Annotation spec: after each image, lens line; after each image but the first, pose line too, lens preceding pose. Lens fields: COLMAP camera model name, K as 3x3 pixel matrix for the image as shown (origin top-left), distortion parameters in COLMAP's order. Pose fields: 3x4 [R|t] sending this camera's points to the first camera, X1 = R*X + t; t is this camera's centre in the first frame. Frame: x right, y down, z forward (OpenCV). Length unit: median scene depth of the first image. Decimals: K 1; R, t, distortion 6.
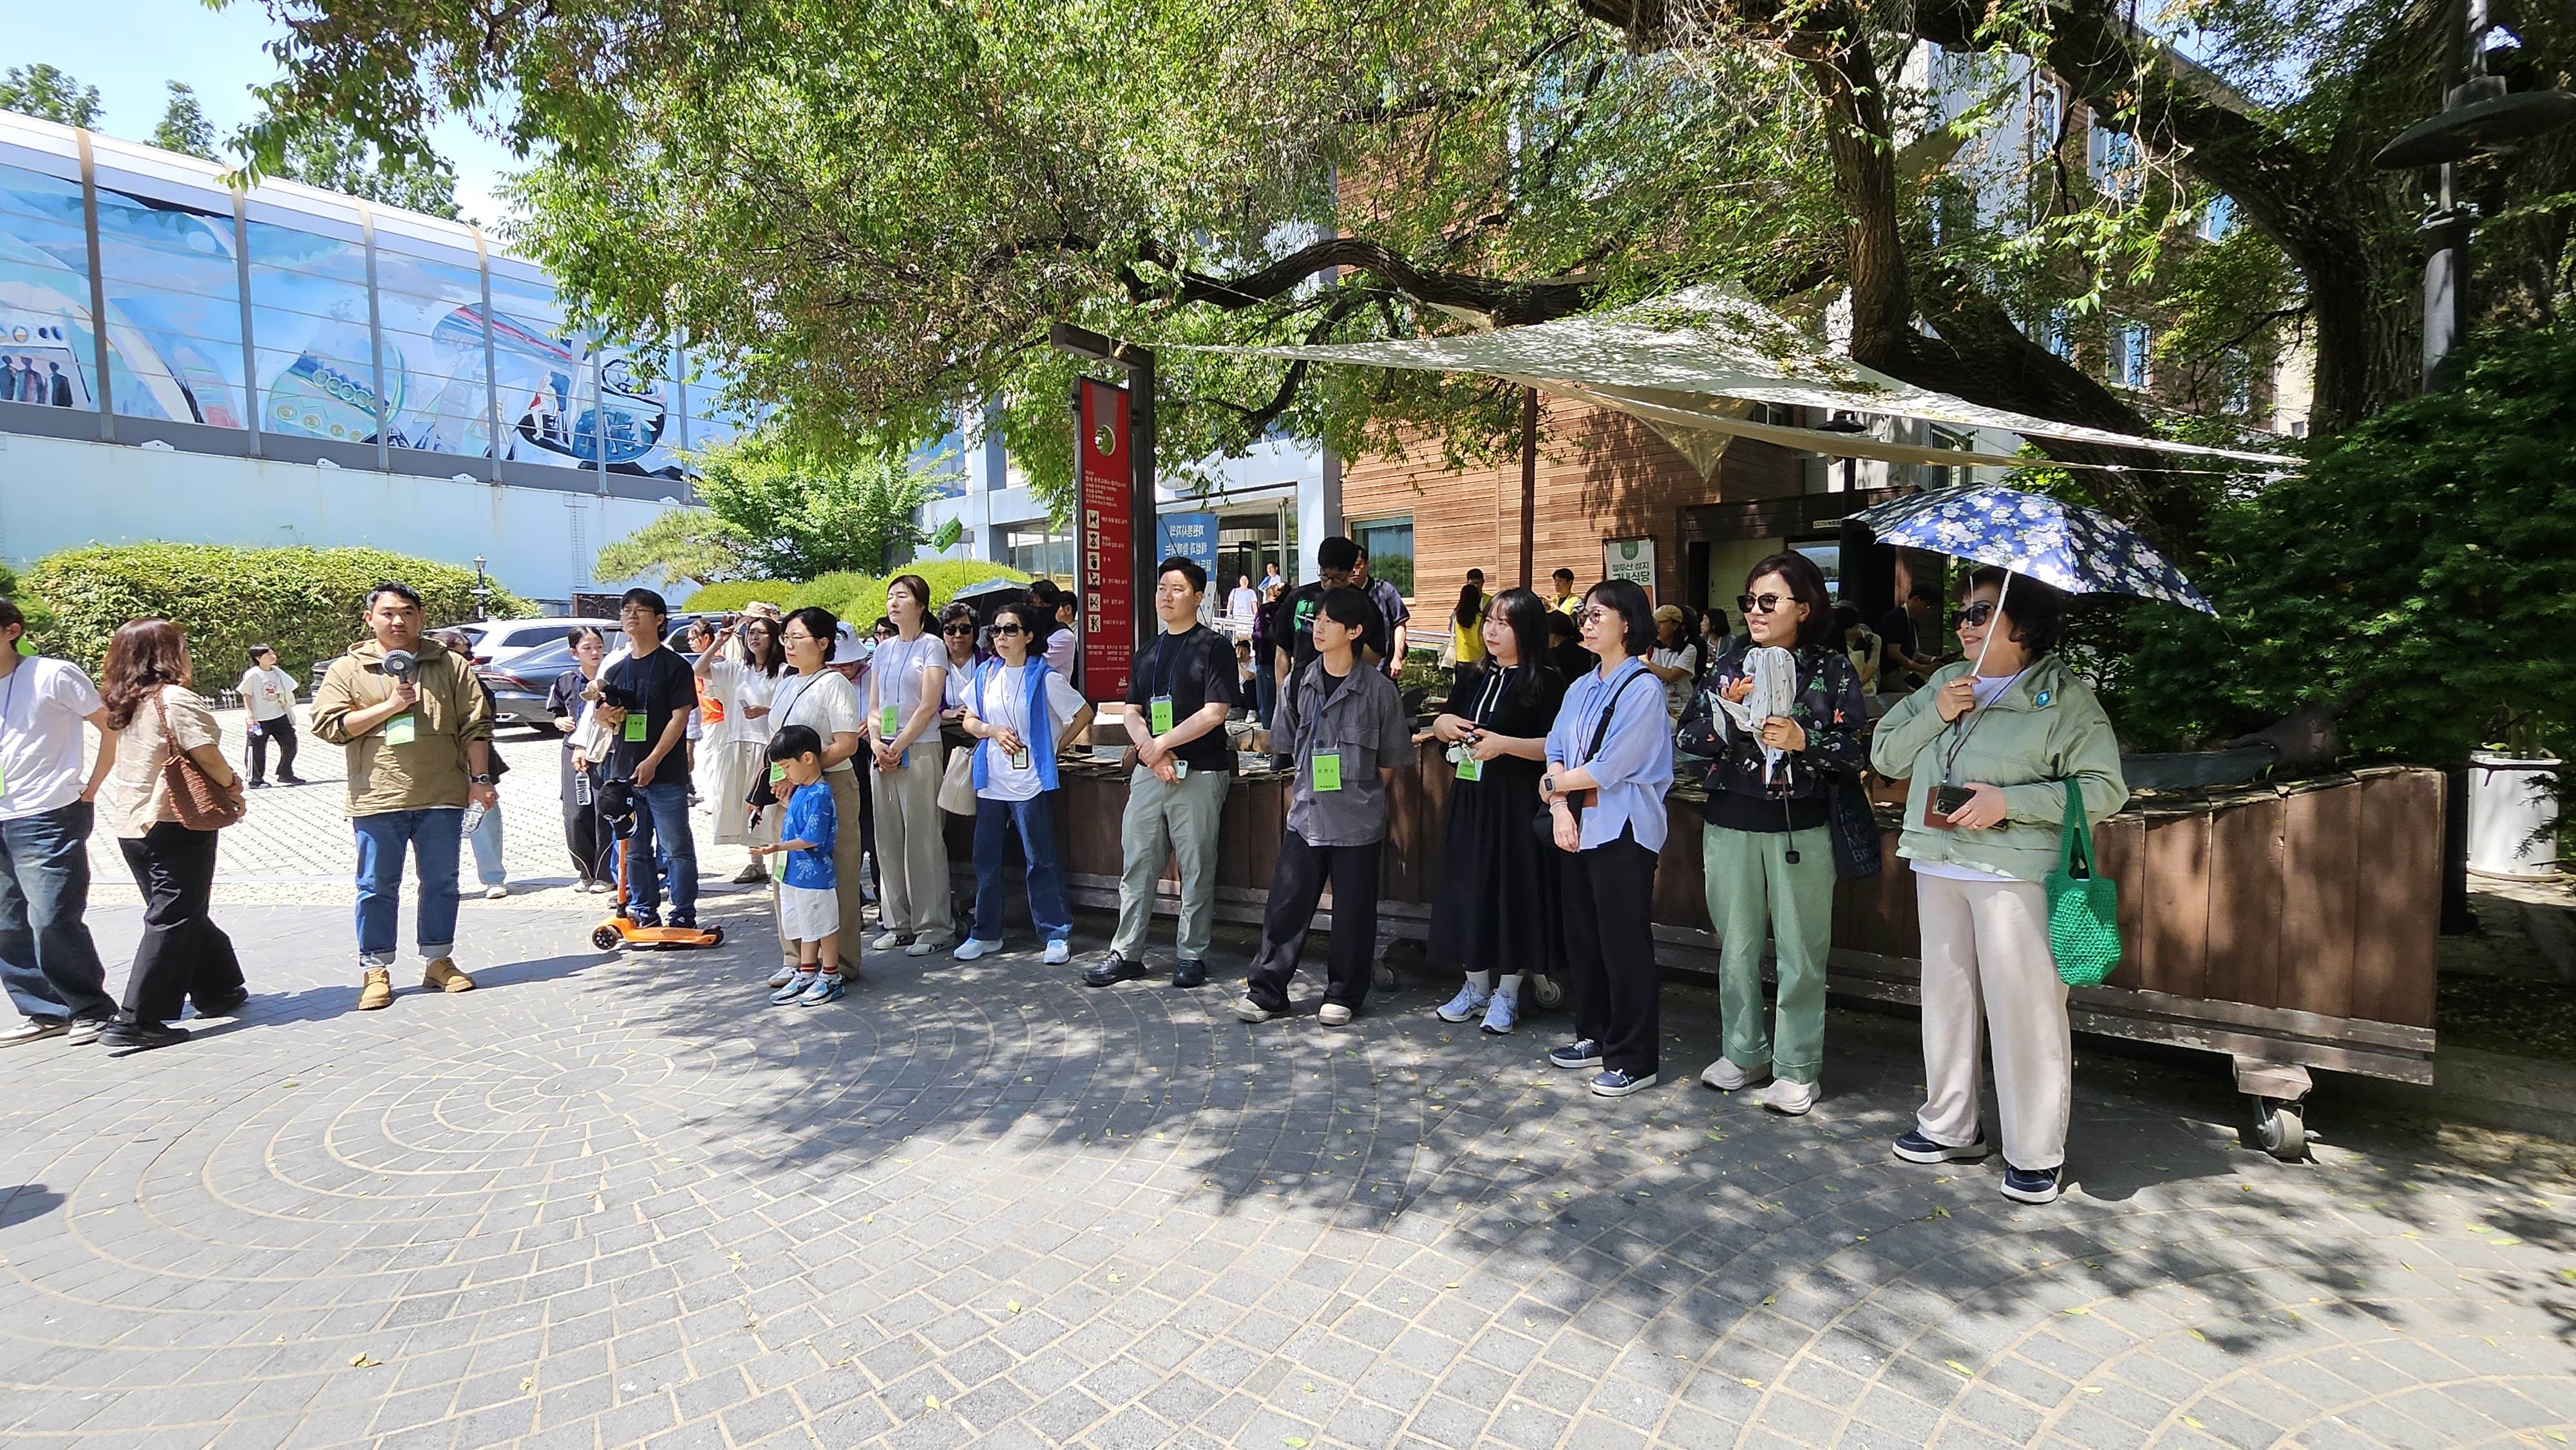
lens RADIAL K [[1174.7, 0, 1275.2], [0, 1174.7, 717.5], [0, 0, 1]] dist [-0.003812, 0.000006]
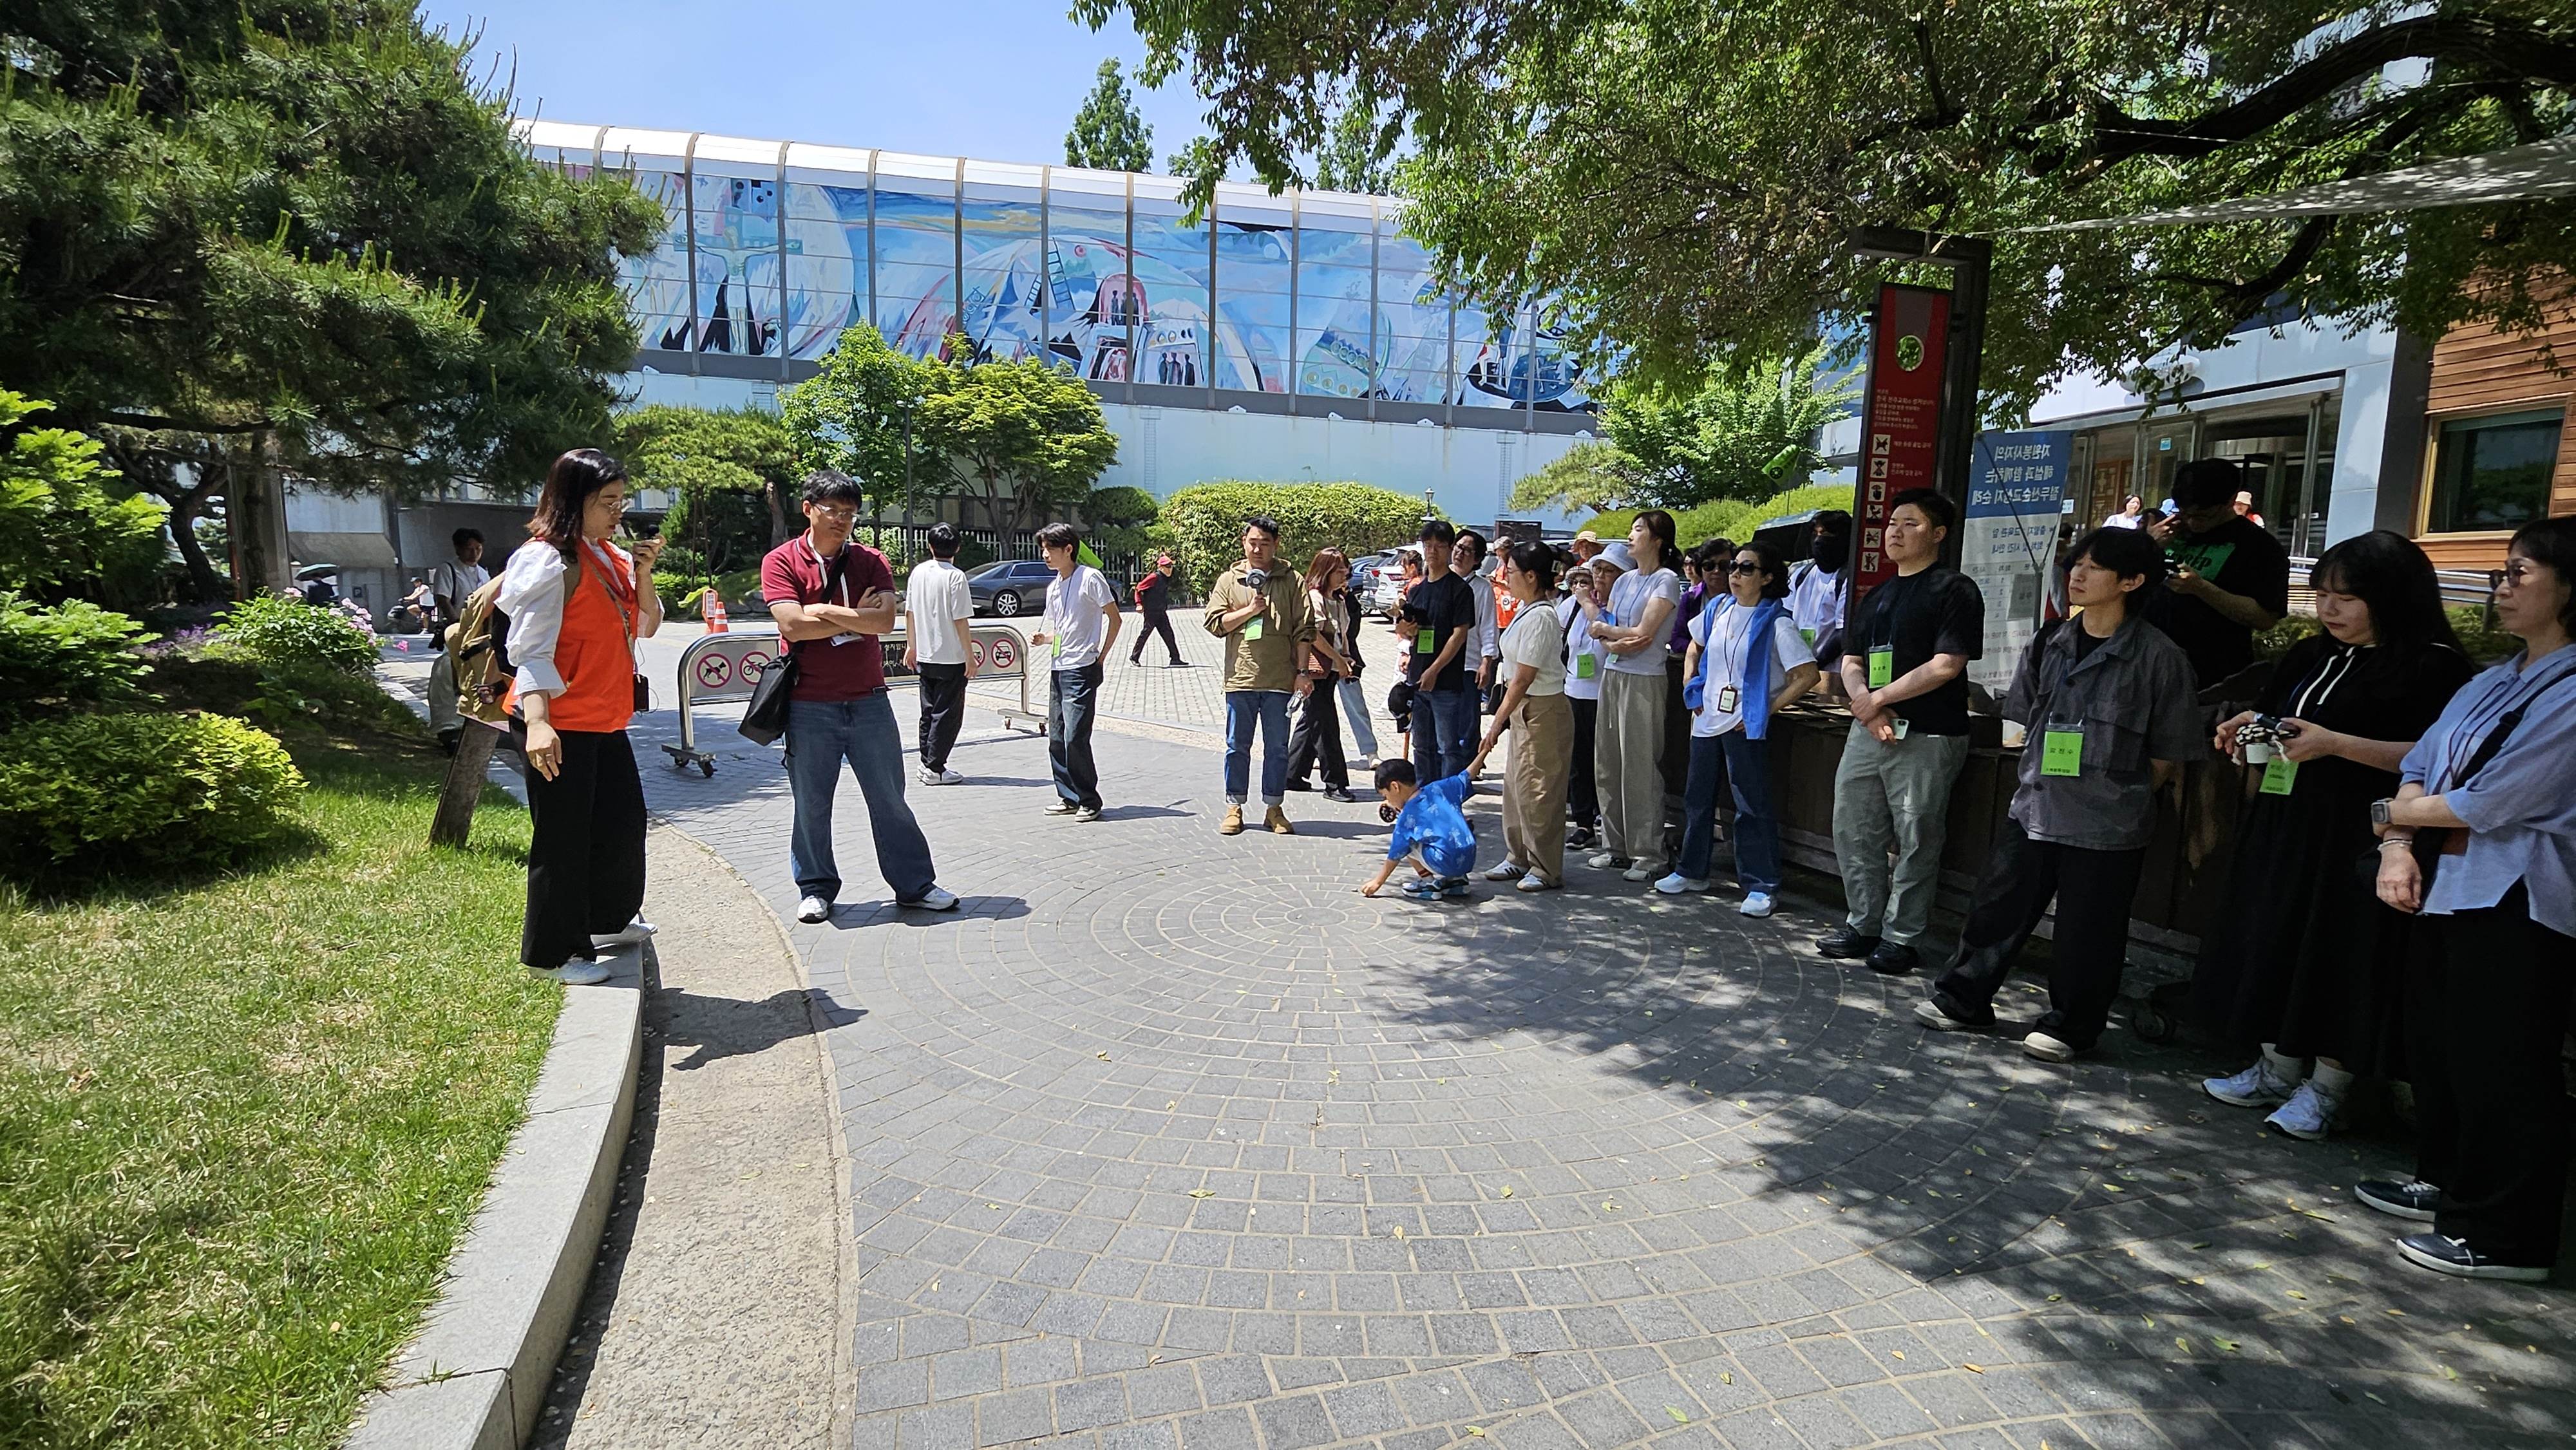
lens RADIAL K [[1174.7, 0, 1273.4], [0, 1174.7, 725.0], [0, 0, 1]] dist [-0.003812, 0.000006]
pose [[0.739216, 0.117805, -0.663085, 0.153090], [-0.072773, 0.992790, 0.095252, -0.009822], [0.669525, -0.022157, 0.742459, 0.026761]]
